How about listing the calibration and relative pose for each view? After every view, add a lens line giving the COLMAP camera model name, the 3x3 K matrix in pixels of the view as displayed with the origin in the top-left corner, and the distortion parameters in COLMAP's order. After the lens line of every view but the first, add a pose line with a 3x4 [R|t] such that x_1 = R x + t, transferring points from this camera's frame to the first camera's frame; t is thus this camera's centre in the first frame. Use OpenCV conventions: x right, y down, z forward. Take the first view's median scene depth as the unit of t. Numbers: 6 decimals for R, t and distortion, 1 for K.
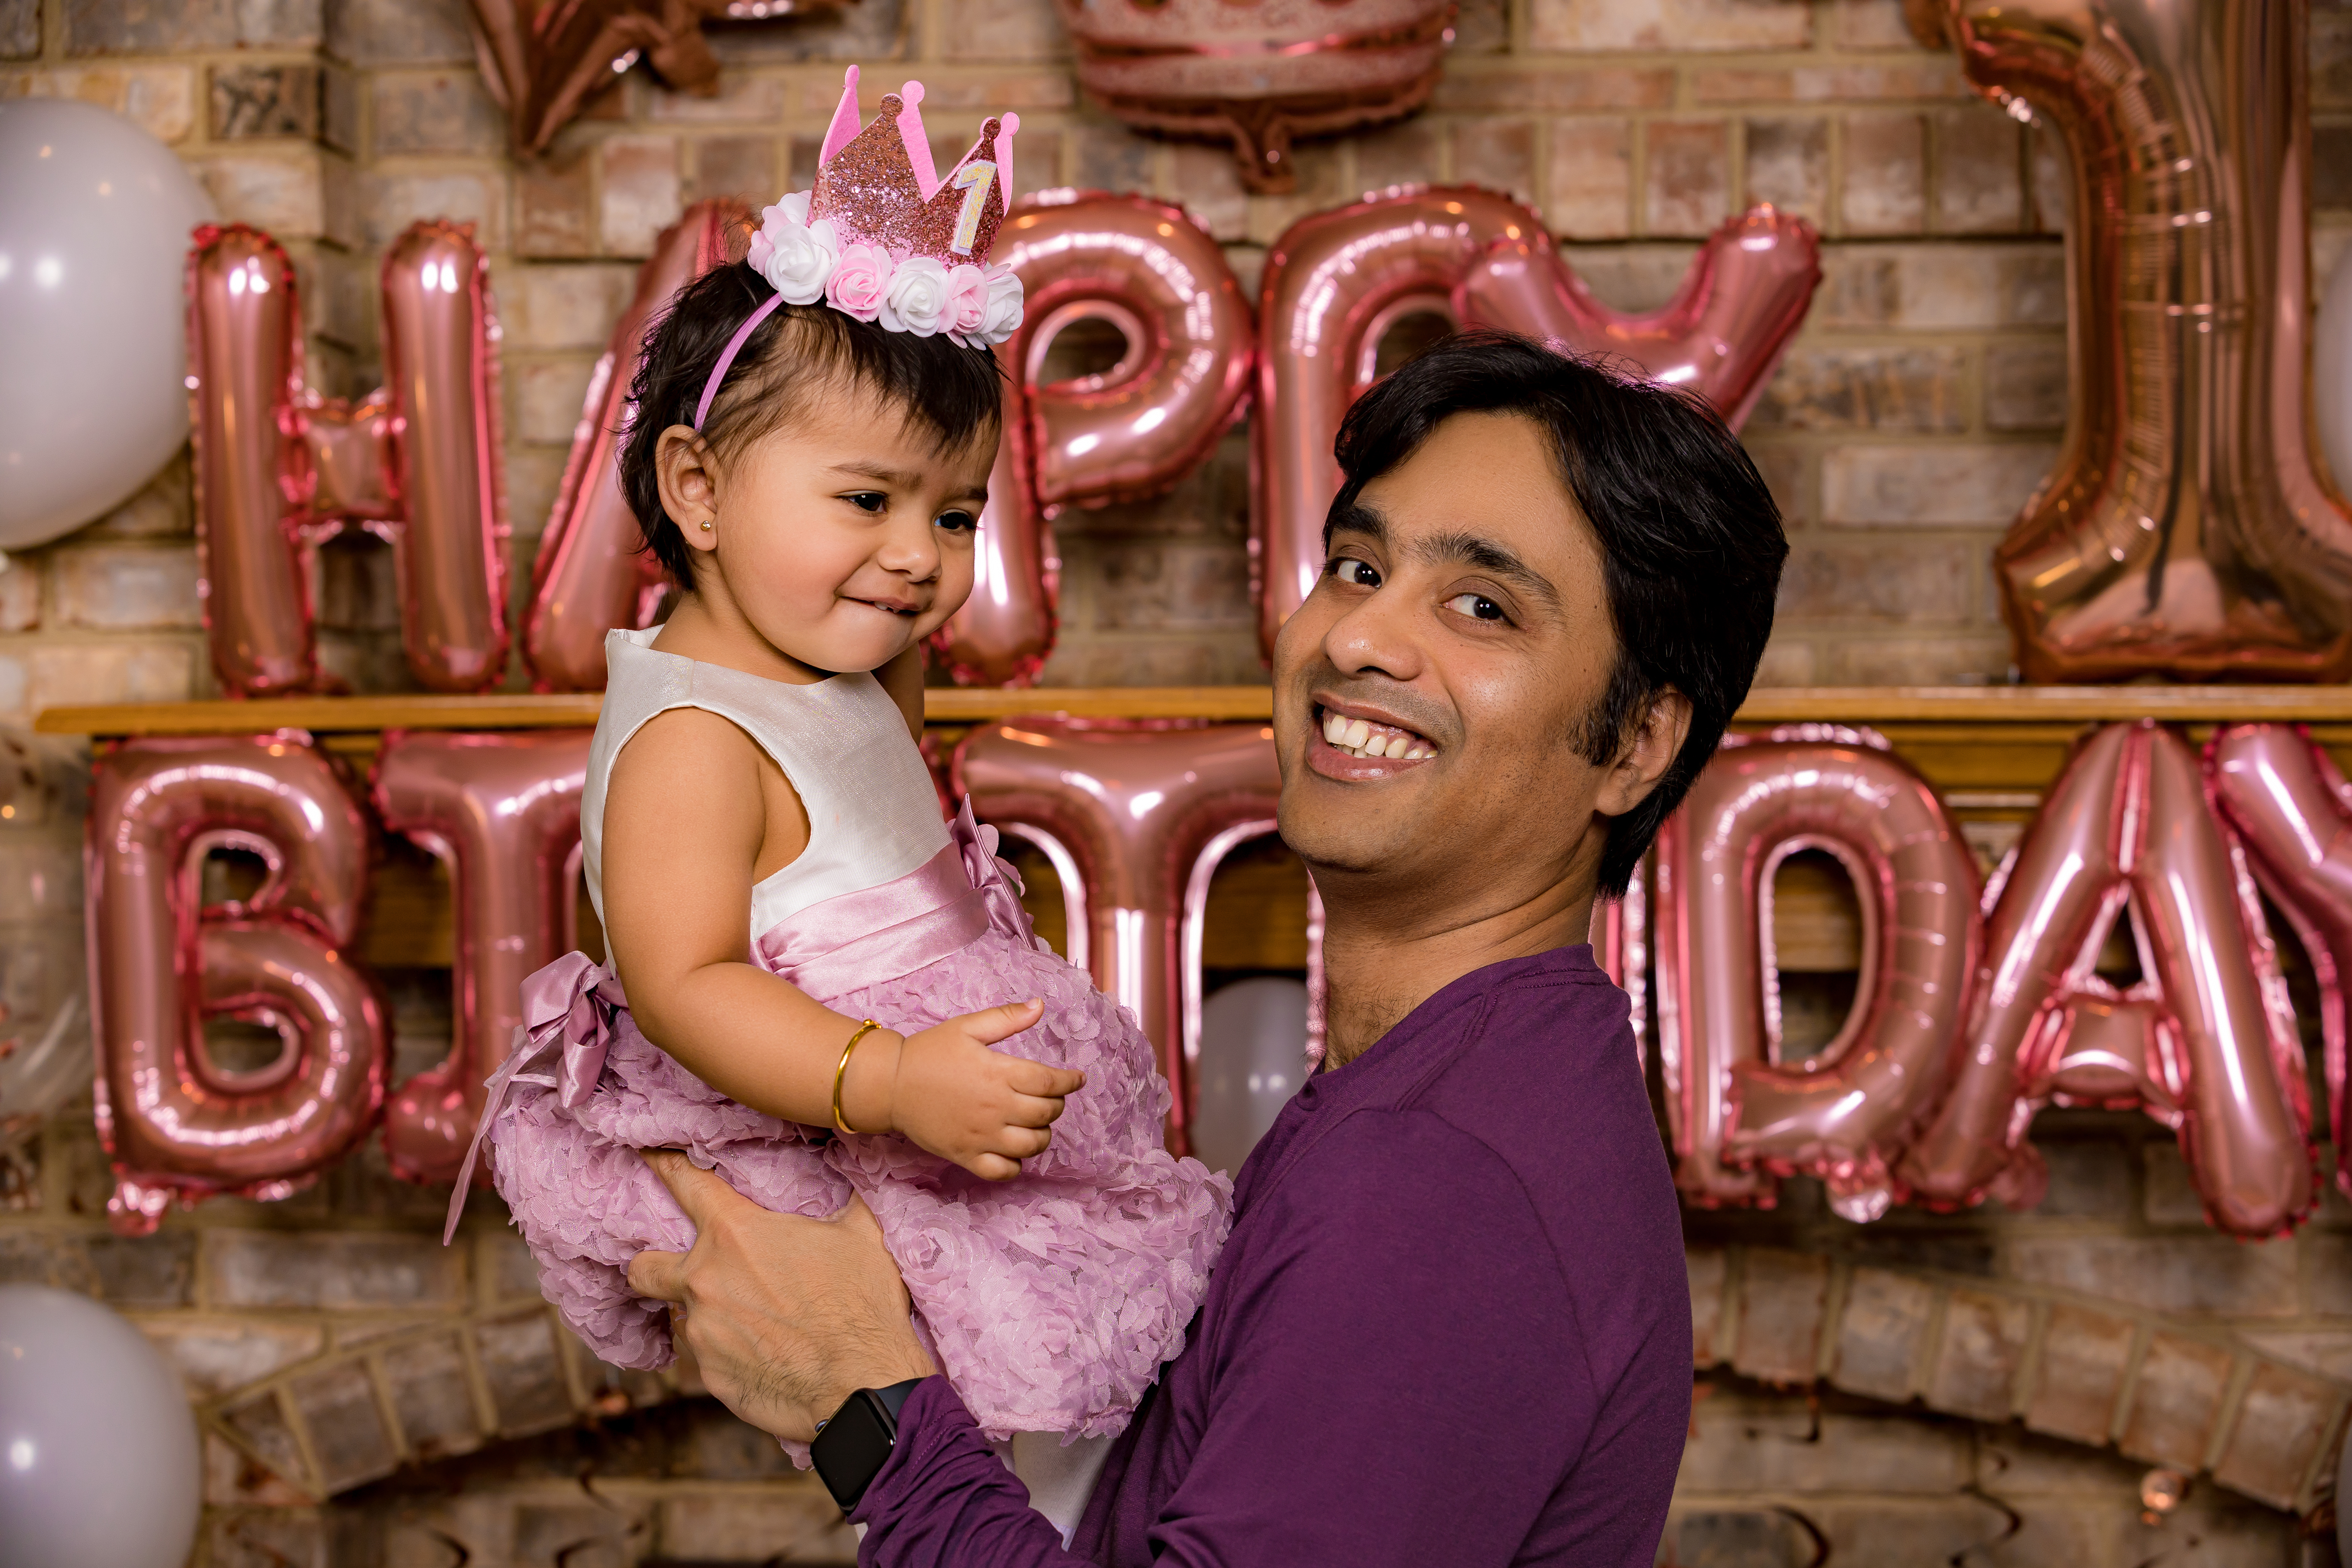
lens RADIAL K [[5187.0, 0, 1176.0], [0, 5187.0, 784.0], [0, 0, 1]] dist [-0.088469, 0.143920]
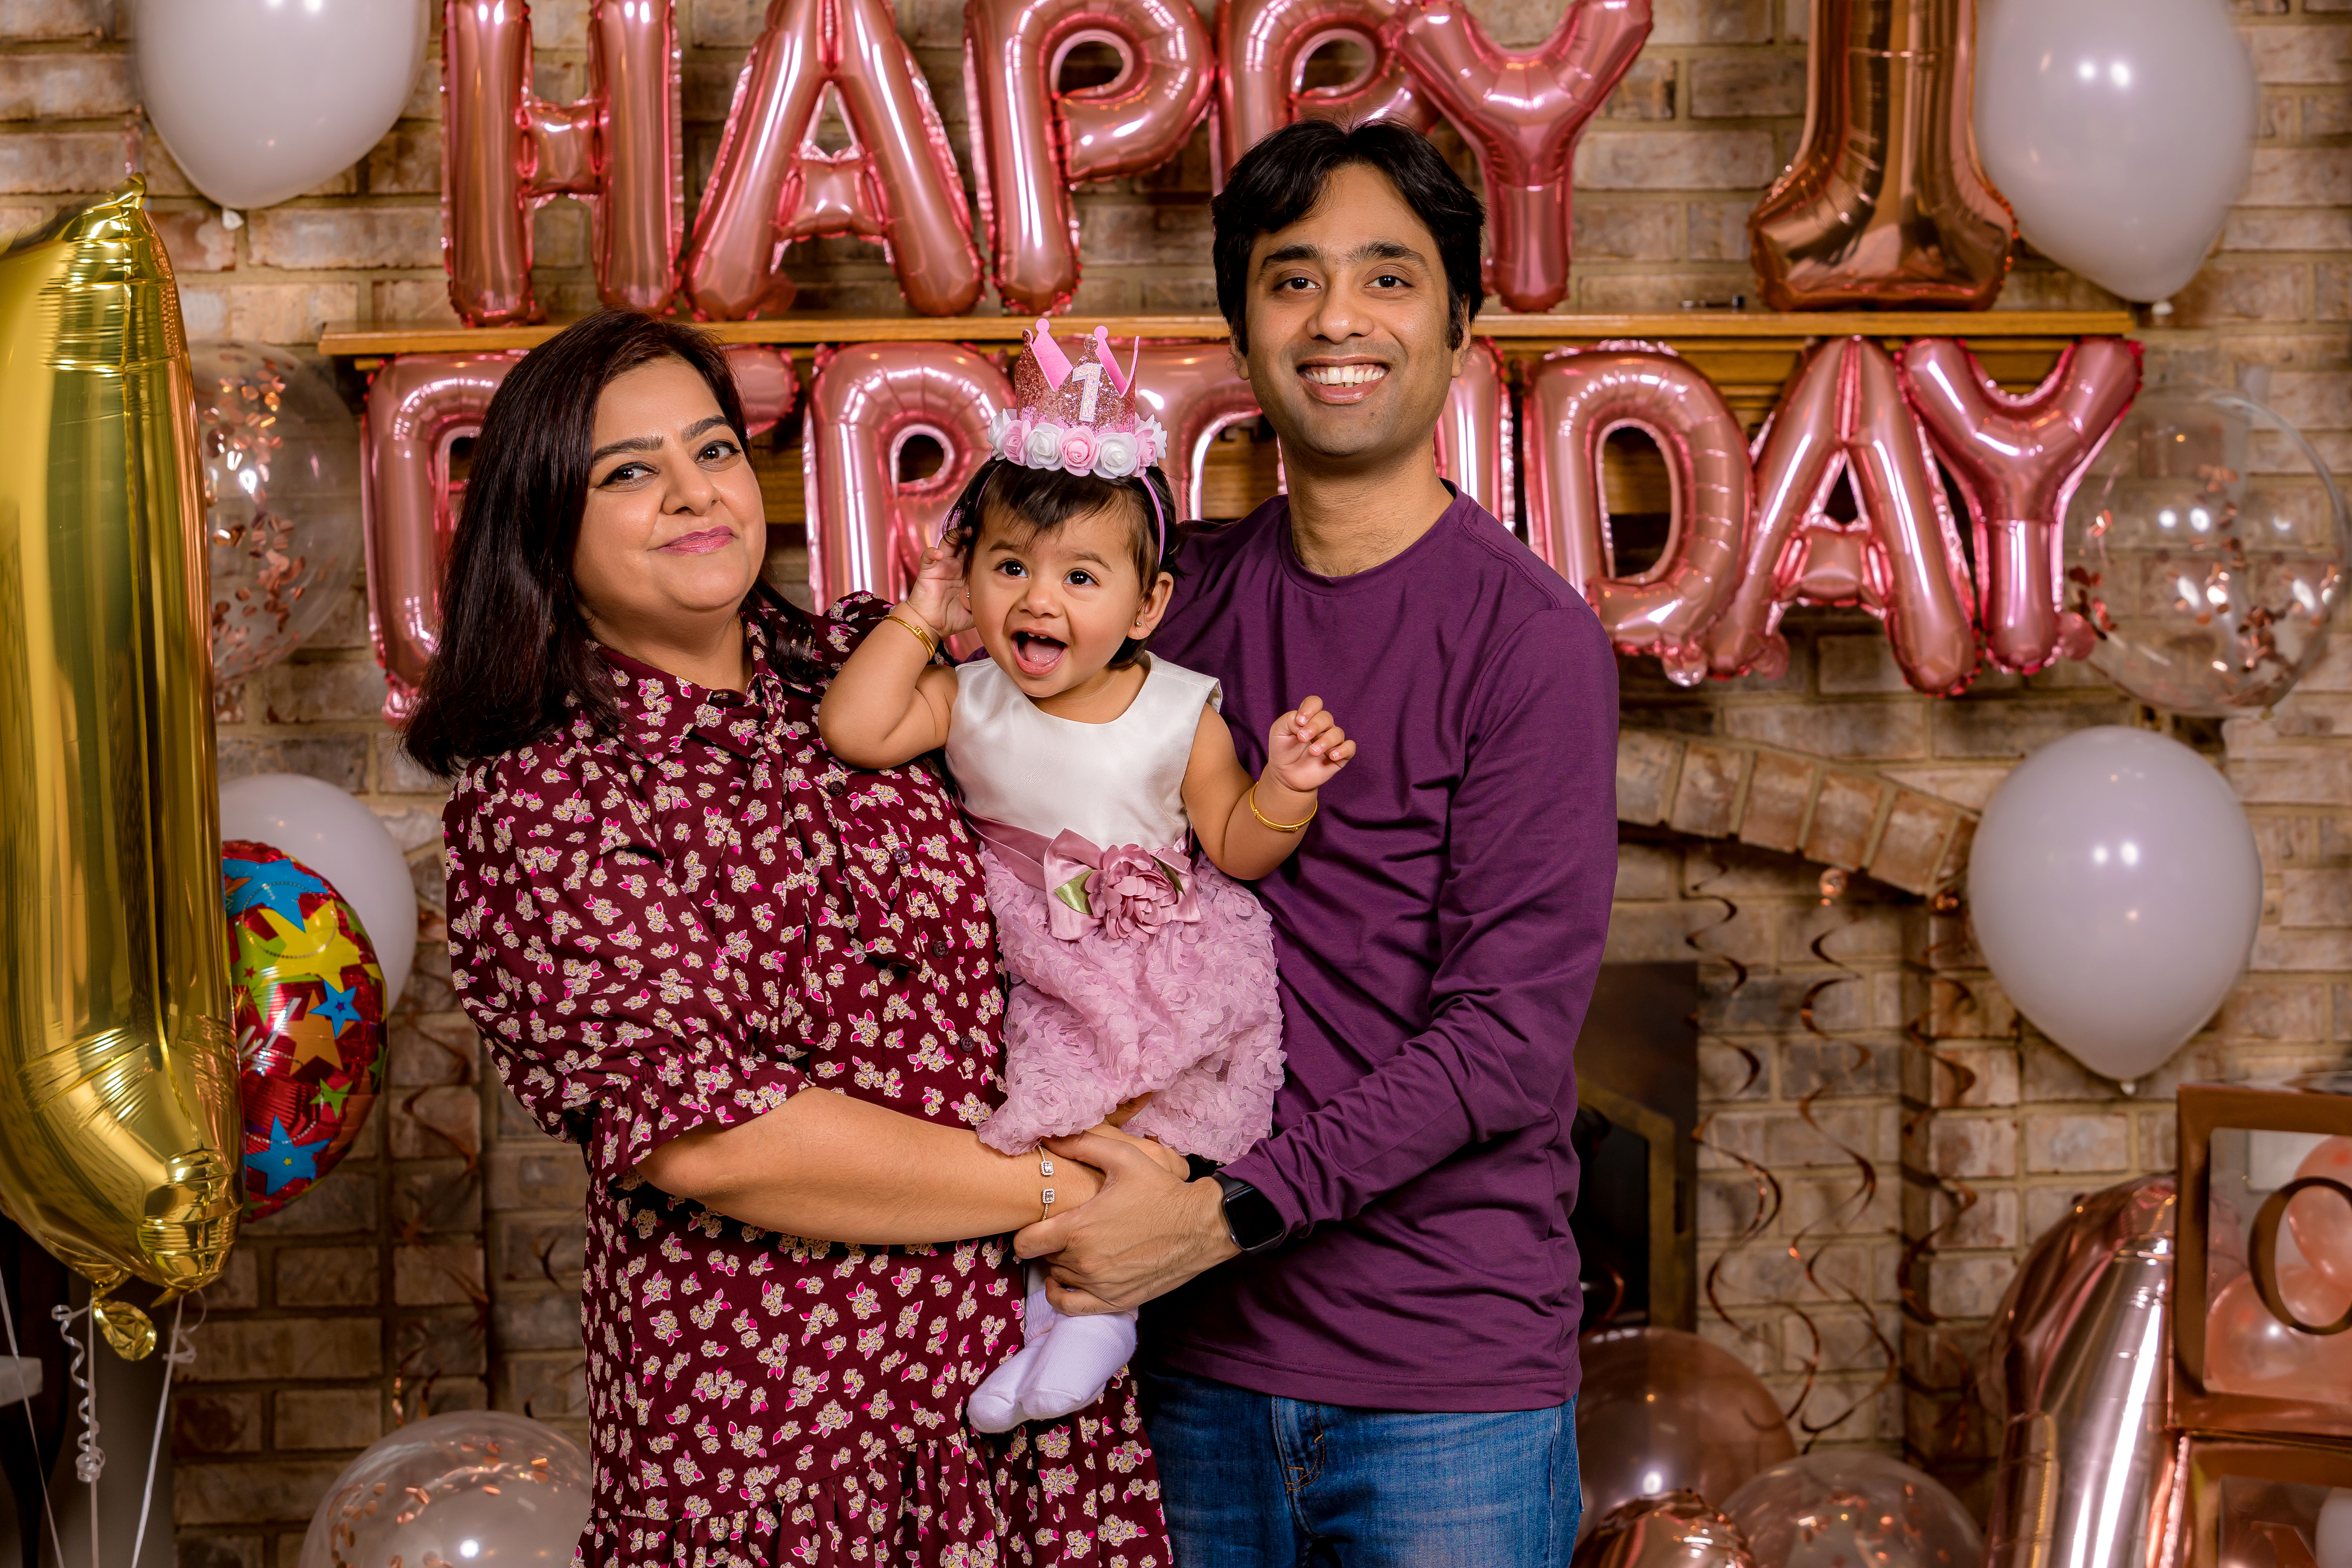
lens RADIAL K [[6511.3, 0, 1176.0], [0, 6511.3, 784.0], [0, 0, 1]] dist [-0.069165, -0.221618]
pose [[0.969500, -0.022905, 0.244019, -0.432930], [0.006214, 0.997601, 0.068953, -0.013732], [-0.245013, -0.065334, 0.967316, -0.695866]]
